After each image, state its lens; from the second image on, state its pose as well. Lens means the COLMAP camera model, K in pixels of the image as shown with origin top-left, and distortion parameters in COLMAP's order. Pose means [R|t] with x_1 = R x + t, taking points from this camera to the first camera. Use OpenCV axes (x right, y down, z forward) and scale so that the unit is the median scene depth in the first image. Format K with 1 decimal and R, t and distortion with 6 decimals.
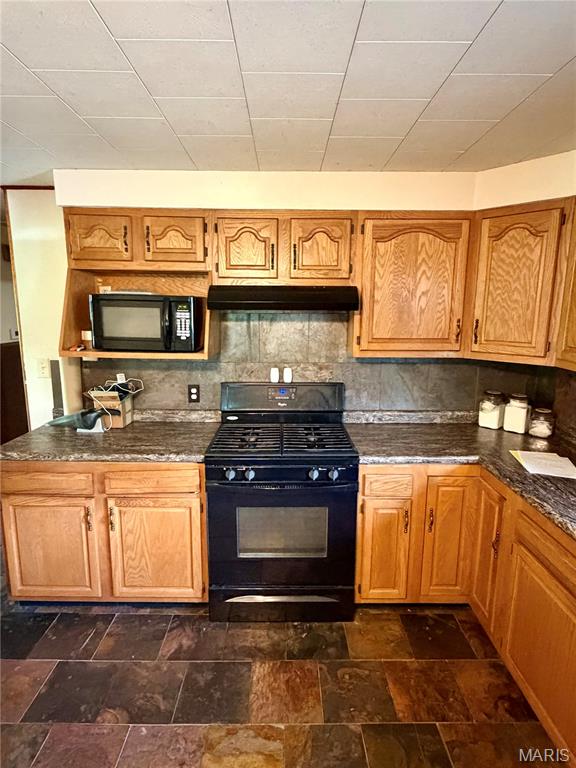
lens RADIAL K [[417.7, 0, 285.4], [0, 417.7, 380.7], [0, 0, 1]] dist [0.002193, 0.000442]
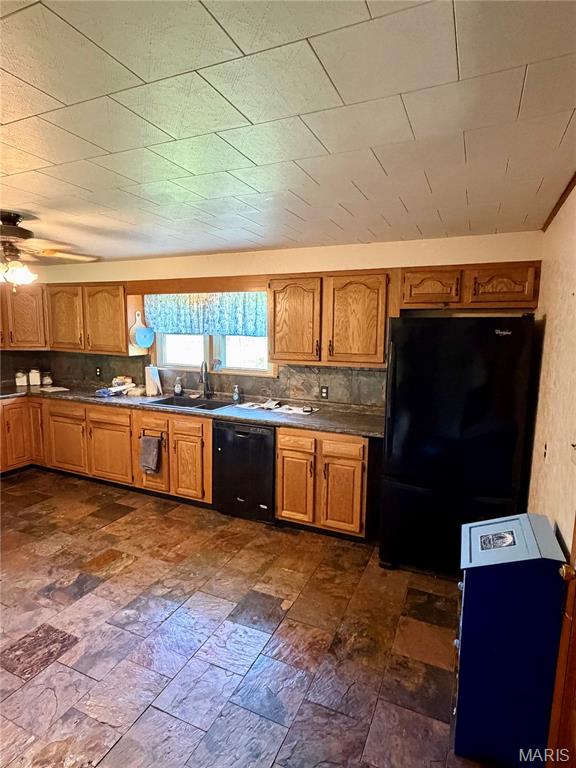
lens RADIAL K [[417.7, 0, 285.9], [0, 417.7, 385.5], [0, 0, 1]] dist [0.002193, 0.000442]
pose [[0.418597, -0.119806, 0.900235, -0.841265], [0.145078, 0.987352, 0.063941, 0.178002], [-0.896509, 0.103839, 0.430684, -1.063182]]
